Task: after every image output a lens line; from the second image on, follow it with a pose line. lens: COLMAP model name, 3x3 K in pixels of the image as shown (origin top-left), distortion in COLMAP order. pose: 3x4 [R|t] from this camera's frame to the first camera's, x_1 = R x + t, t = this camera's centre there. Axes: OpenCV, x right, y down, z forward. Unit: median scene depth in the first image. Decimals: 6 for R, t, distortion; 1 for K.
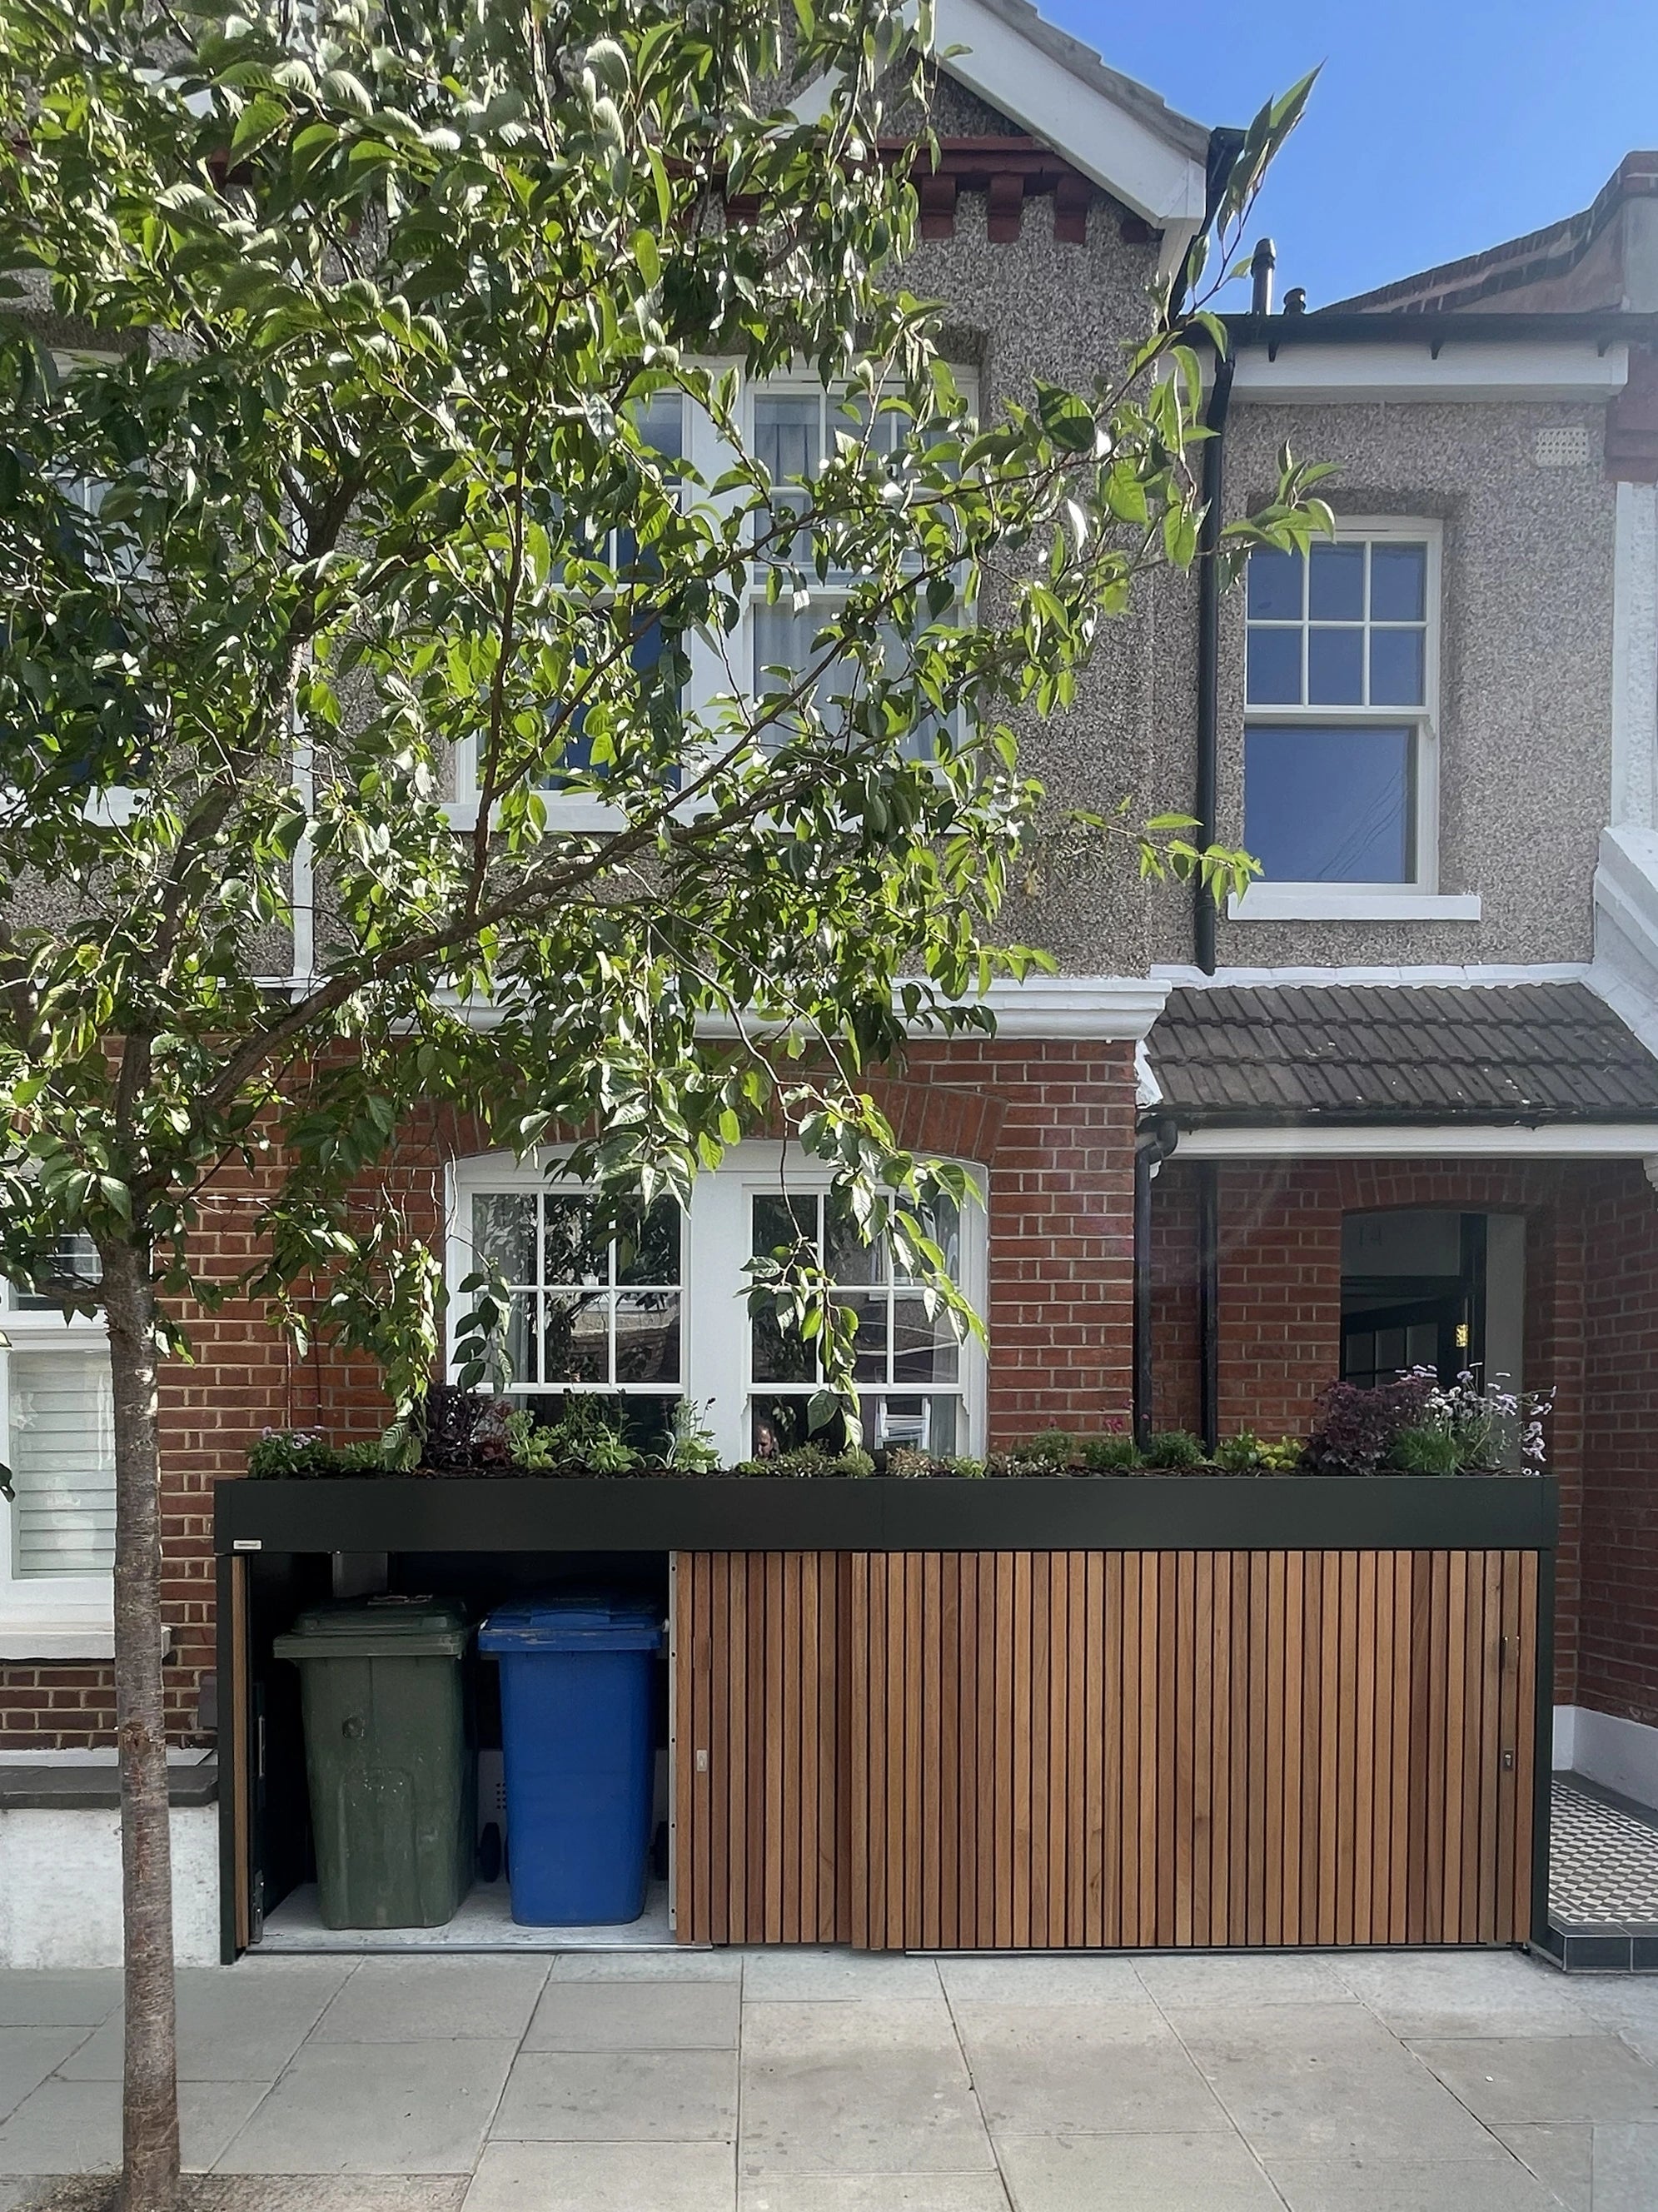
lens RADIAL K [[1448.5, 0, 748.5], [0, 1448.5, 1521.3], [0, 0, 1]] dist [-0.013494, 0.001659]
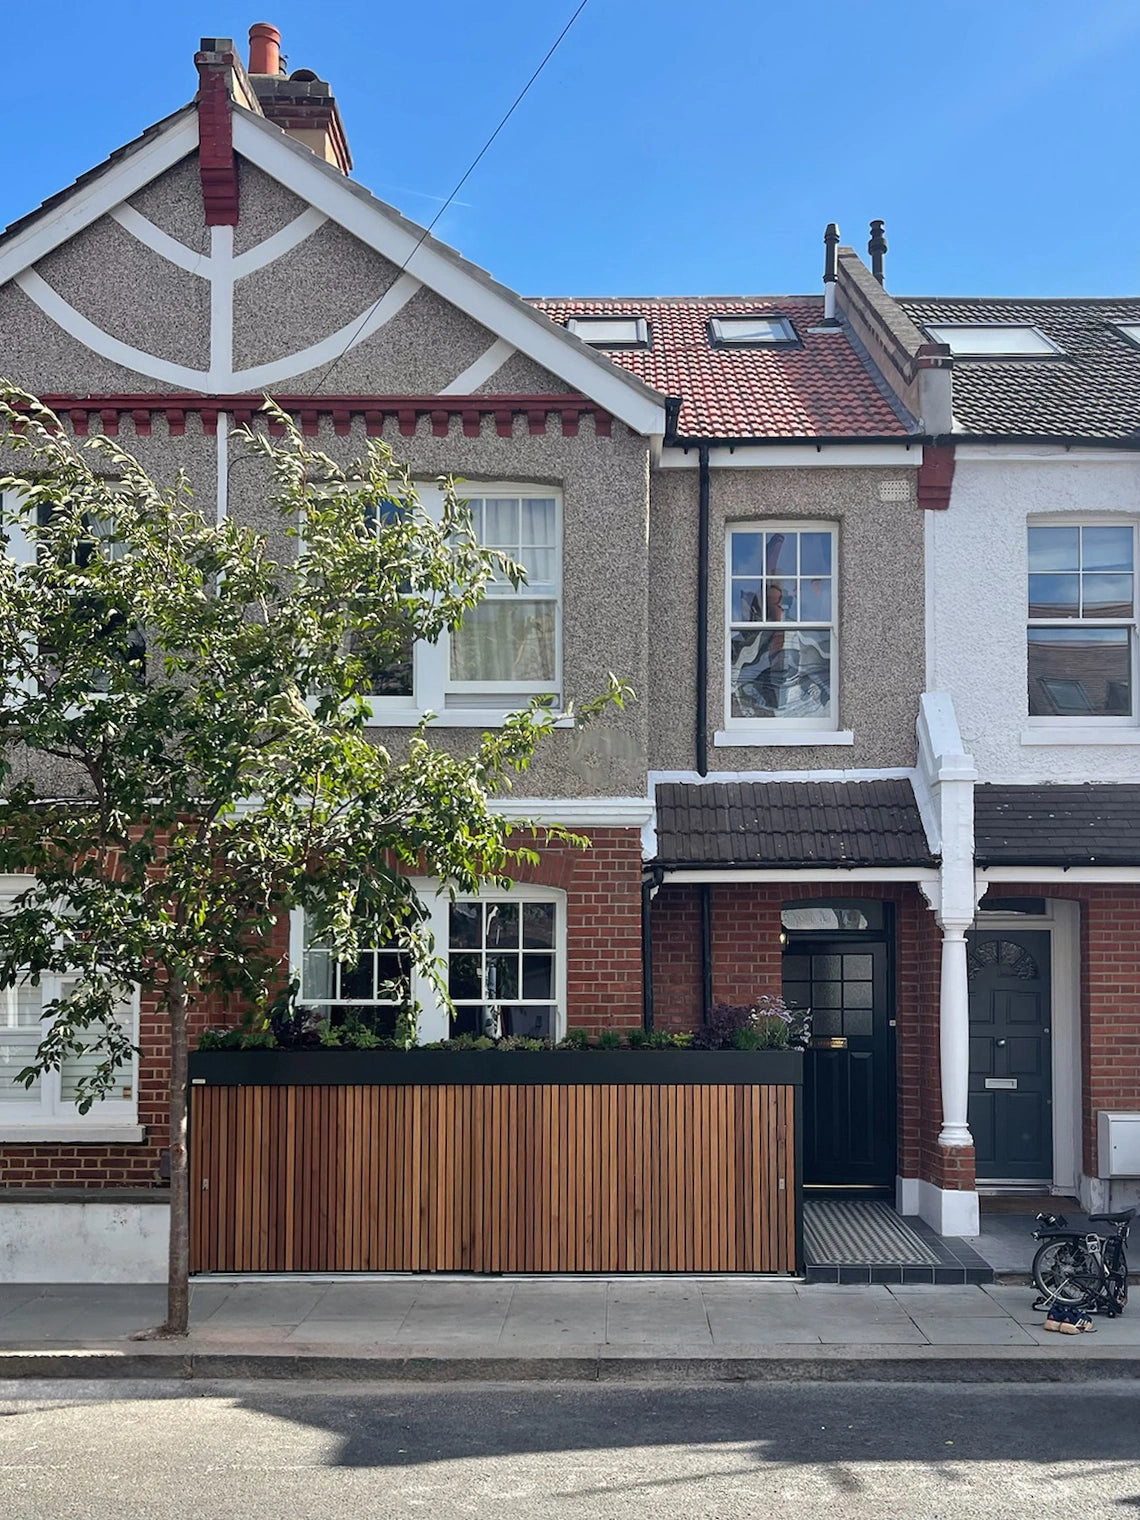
lens RADIAL K [[1724.3, 0, 574.4], [0, 1724.3, 959.9], [0, 0, 1]] dist [0.050136, -0.064304]
pose [[0.999516, 0.001075, -0.031083, 0.248661], [-0.003294, 0.997441, -0.071419, 0.015104], [0.030927, 0.071487, 0.996962, -1.320644]]
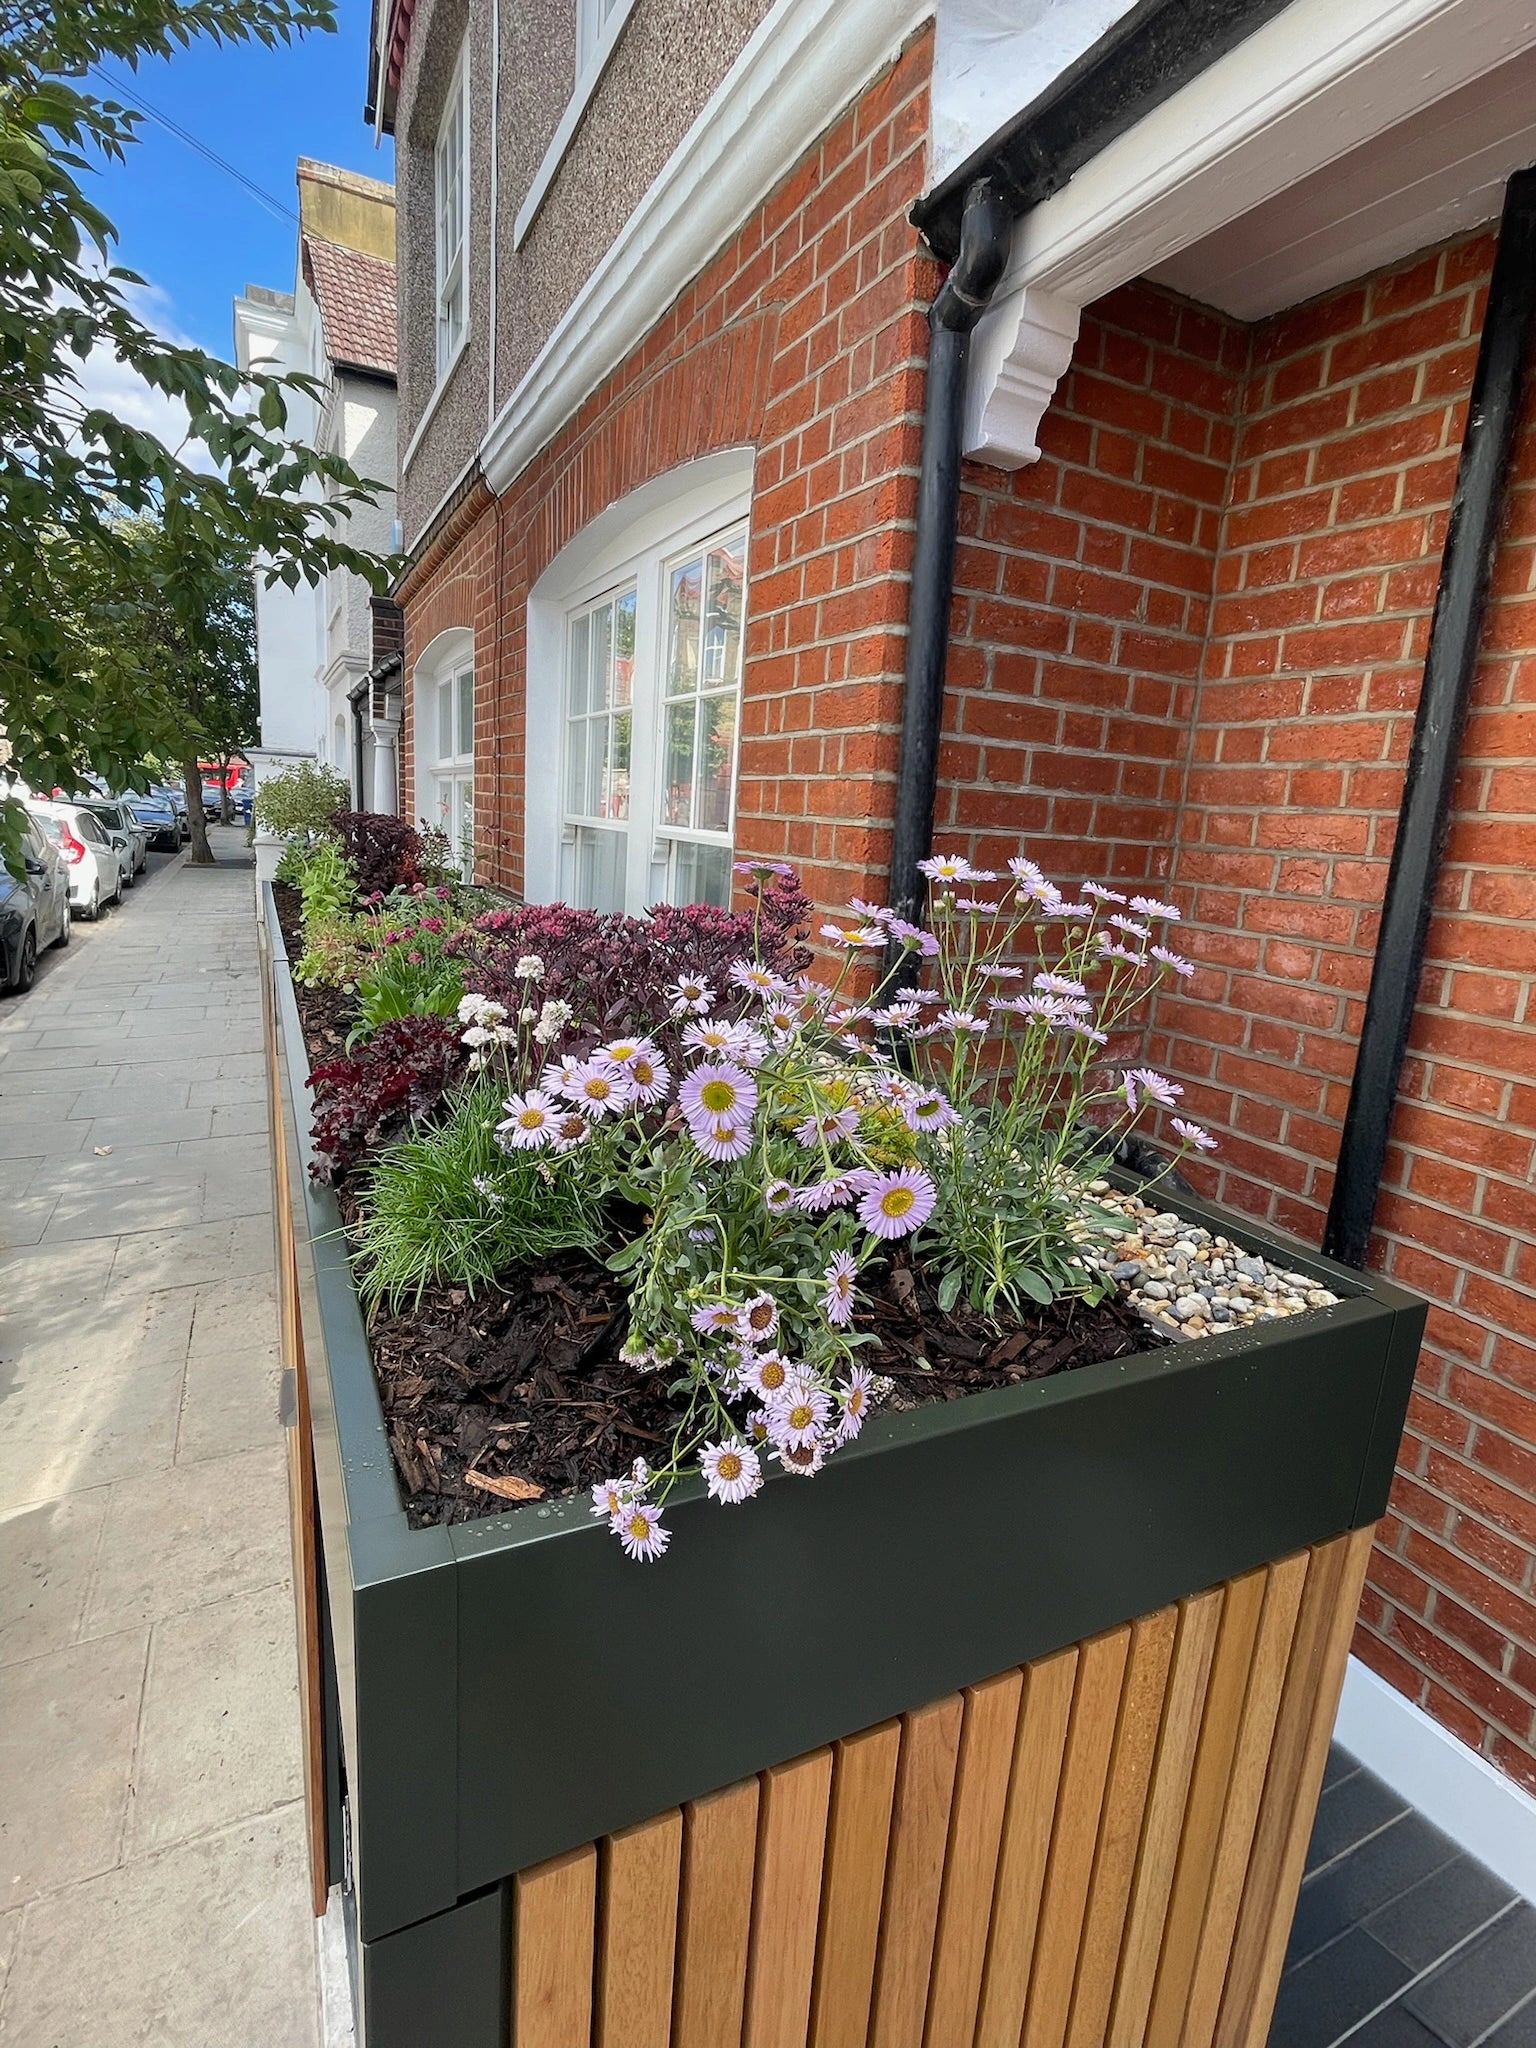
lens RADIAL K [[1000.8, 0, 768.0], [0, 1000.8, 1024.0], [0, 0, 1]] dist [-0.003515, -0.000454]
pose [[0.430041, 0.208161, -0.878484, 0.549720], [-0.105843, 0.977970, 0.179922, -0.097556], [0.896583, 0.015607, 0.442600, 0.831405]]
